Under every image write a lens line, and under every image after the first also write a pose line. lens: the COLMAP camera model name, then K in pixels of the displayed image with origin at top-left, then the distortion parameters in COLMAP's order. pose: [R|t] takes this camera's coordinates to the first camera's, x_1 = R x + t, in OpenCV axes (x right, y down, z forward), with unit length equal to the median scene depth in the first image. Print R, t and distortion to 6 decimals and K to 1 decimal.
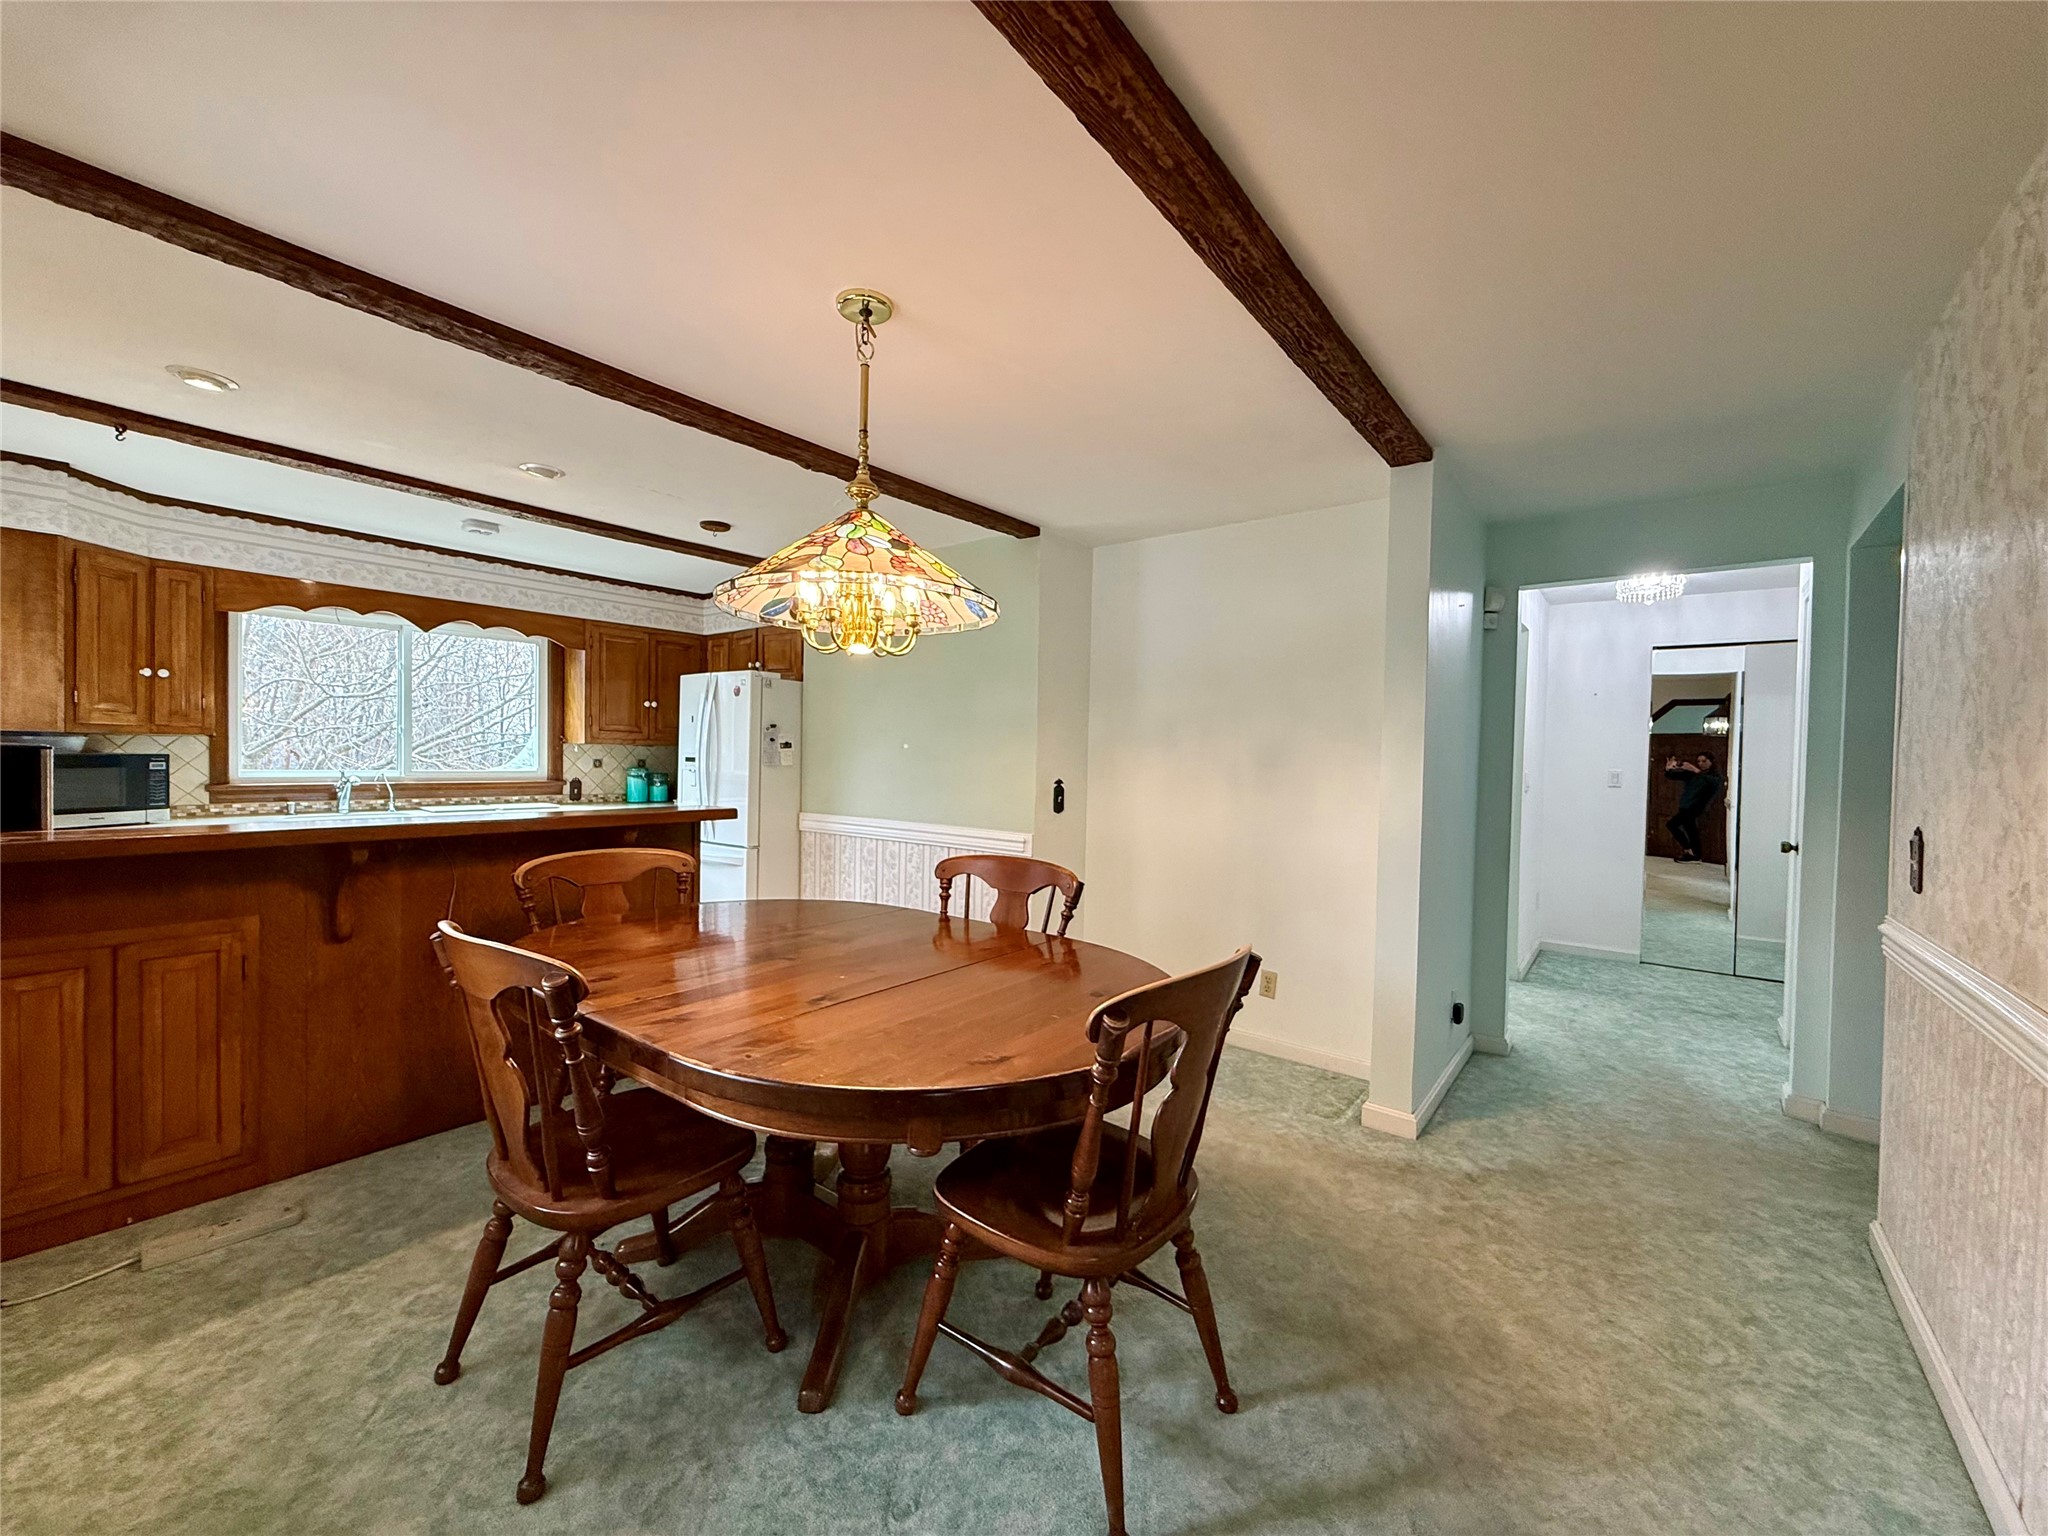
lens RADIAL K [[812.4, 0, 1018.1], [0, 812.4, 769.2], [0, 0, 1]] dist [-0.001478, 0.000624]
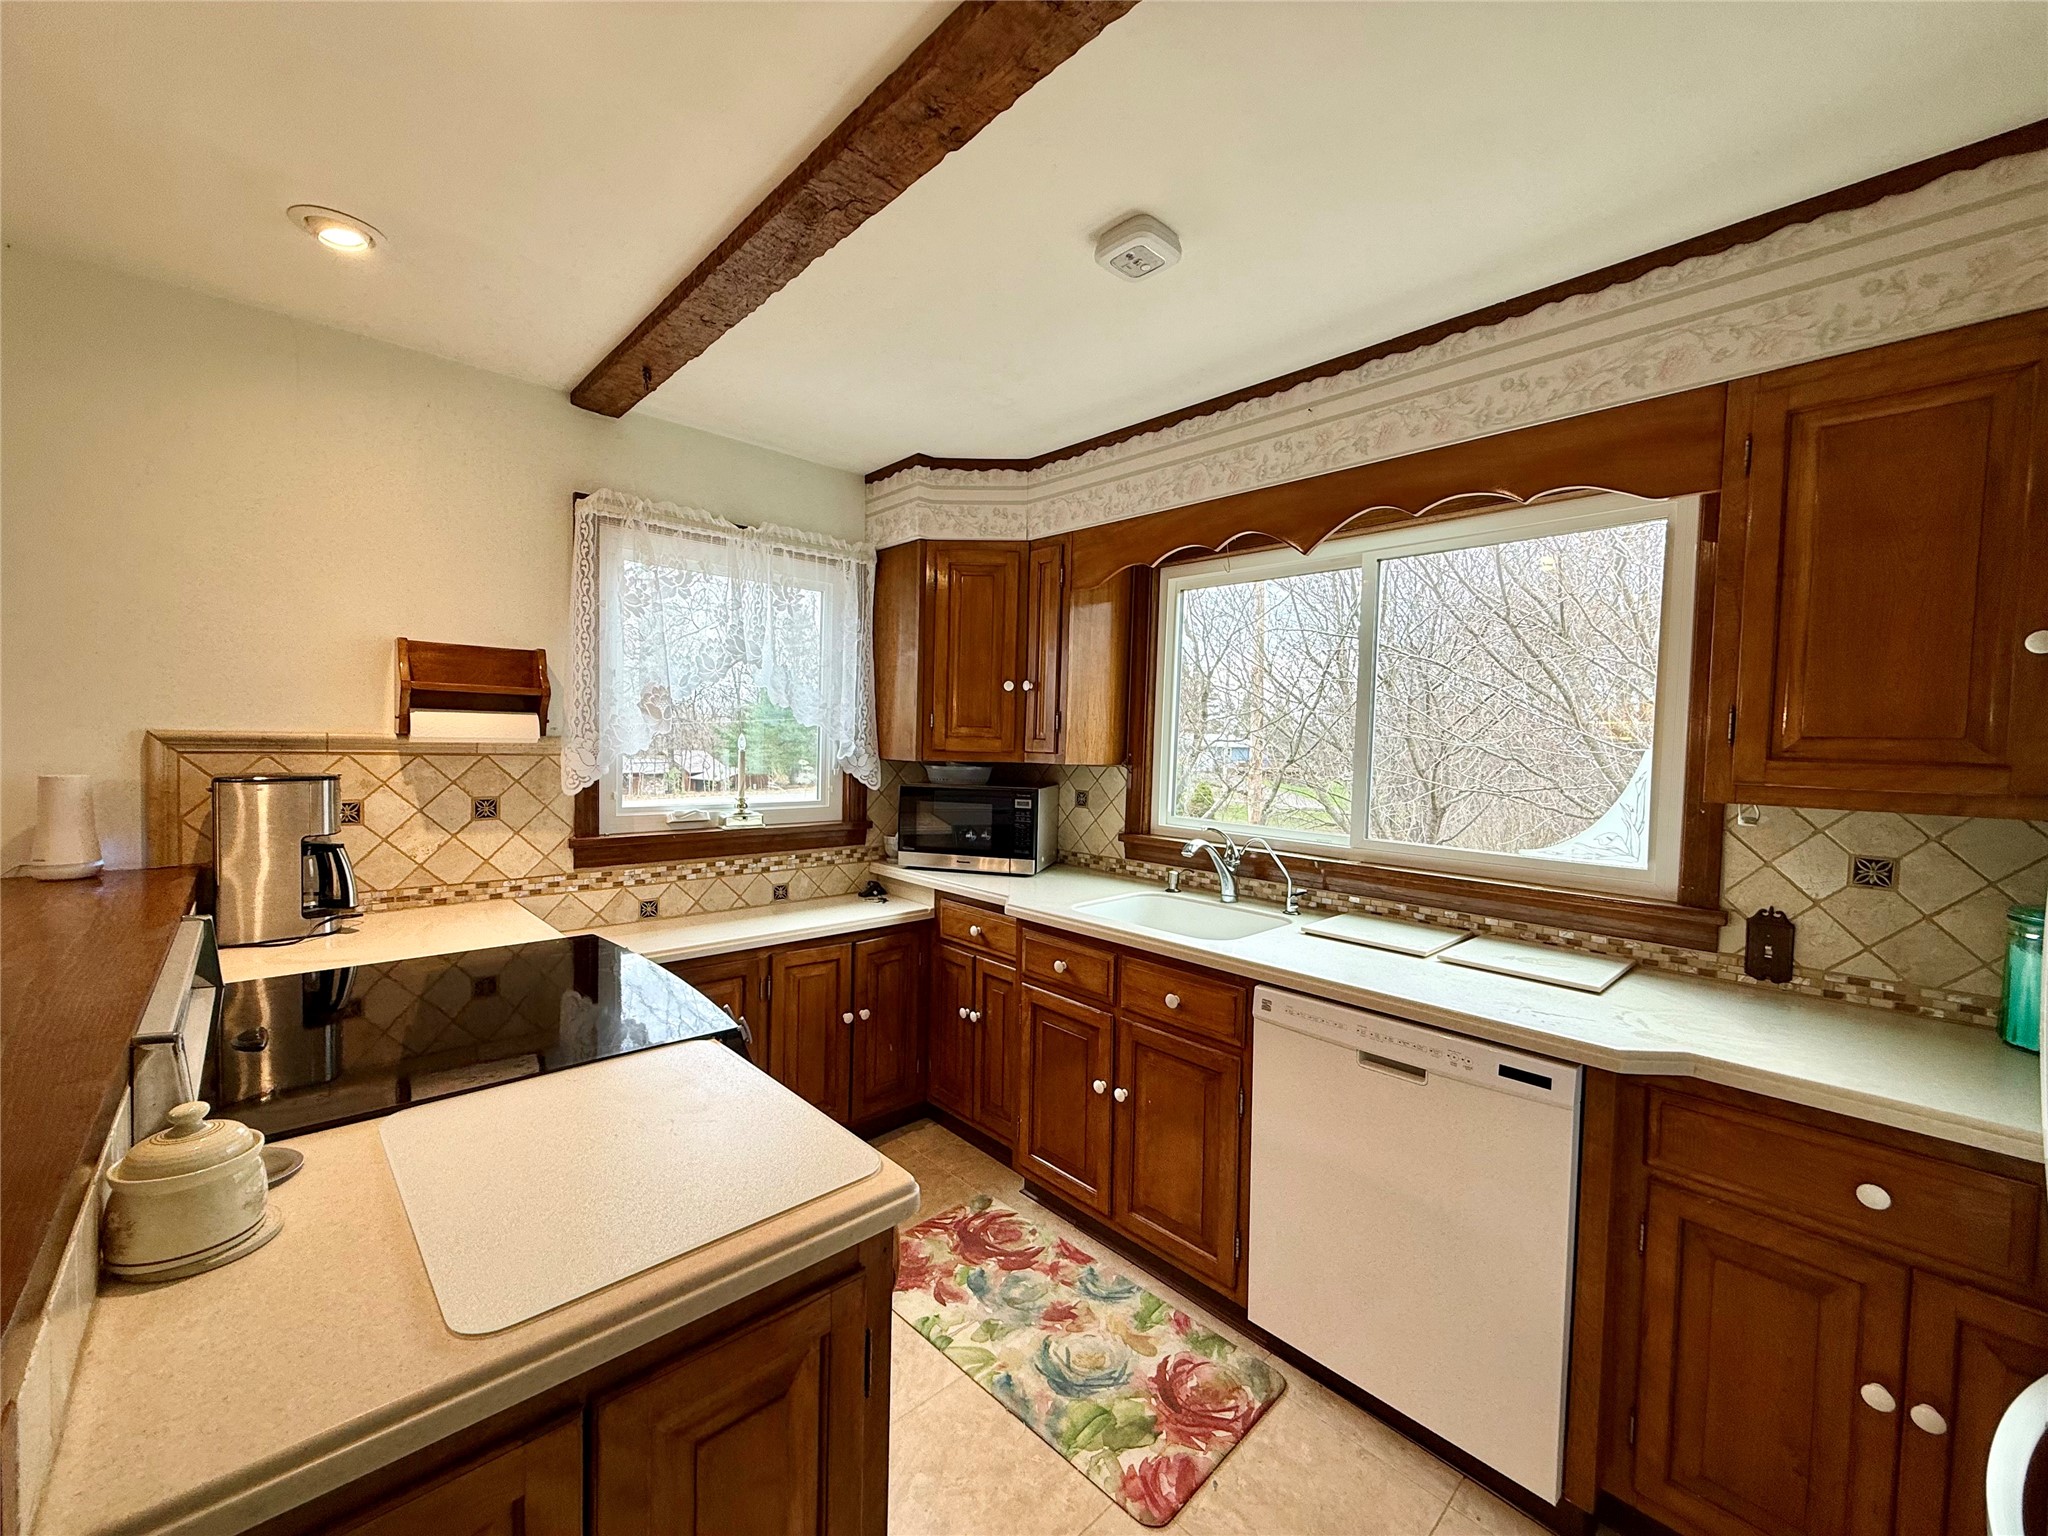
lens RADIAL K [[812.4, 0, 1017.9], [0, 812.4, 769.2], [0, 0, 1]] dist [-0.001478, 0.000624]
pose [[-0.145381, 0.012257, -0.989300, -0.255228], [-0.047390, 0.998689, 0.019337, -0.048130], [0.988240, 0.049695, -0.144610, 1.008000]]
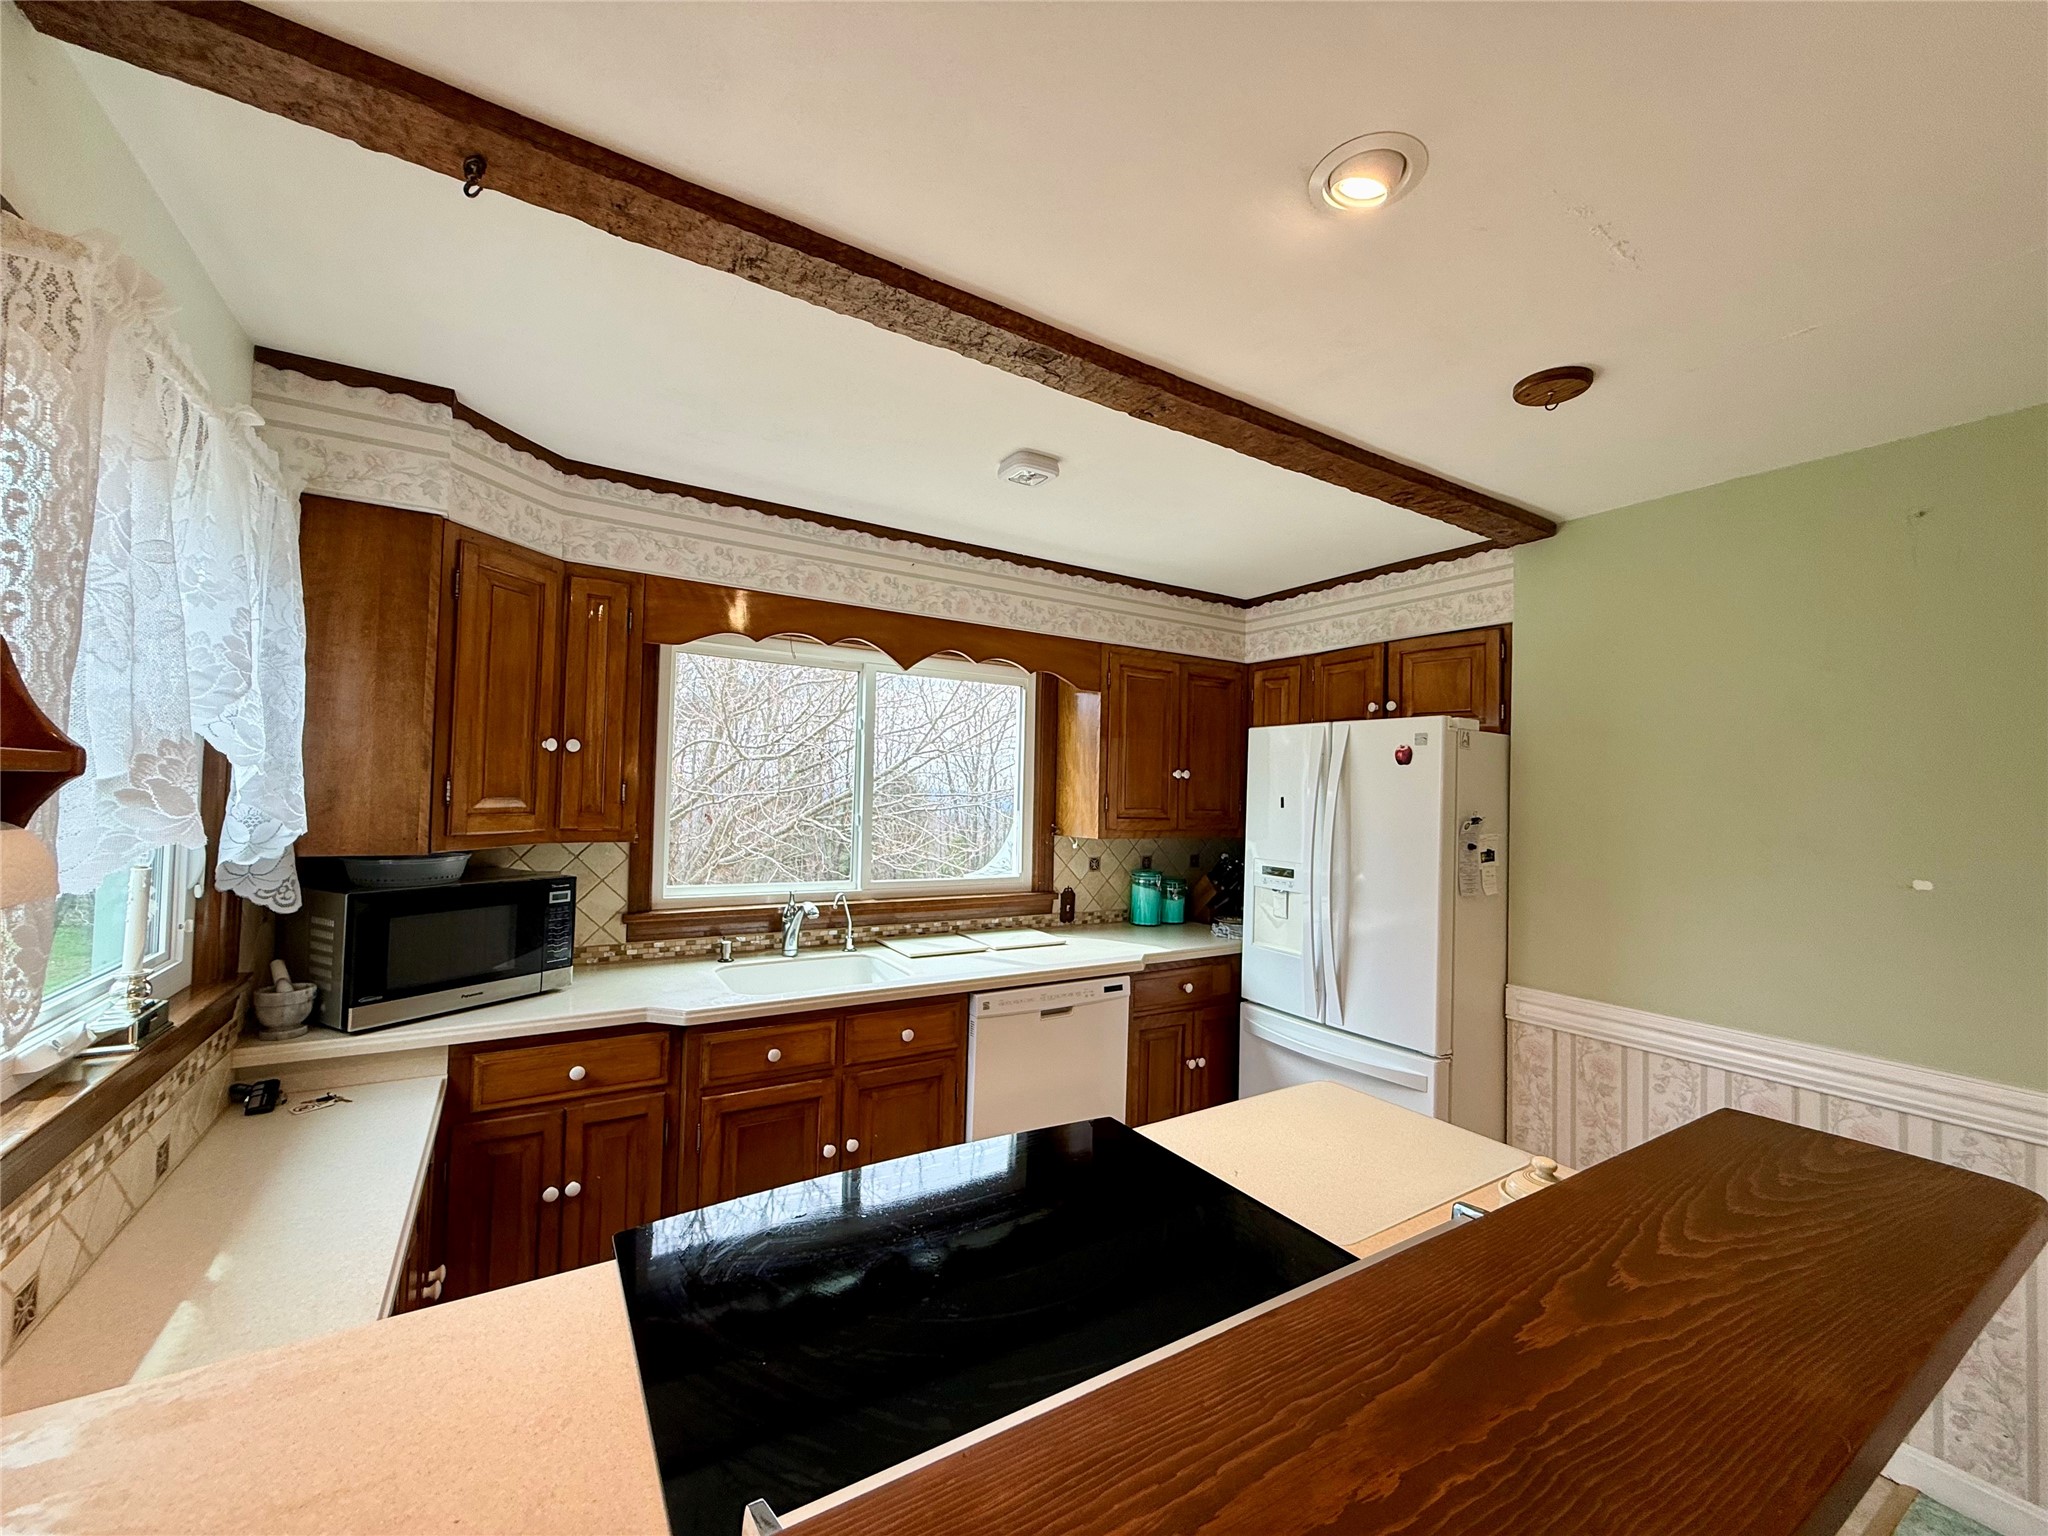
lens RADIAL K [[812.4, 0, 1017.6], [0, 812.4, 767.1], [0, 0, 1]] dist [-0.001478, 0.000624]
pose [[0.939678, -0.006382, -0.342000, -0.479861], [-0.013376, 0.998376, -0.055382, -0.065941], [0.341798, 0.056616, 0.938067, 0.491043]]
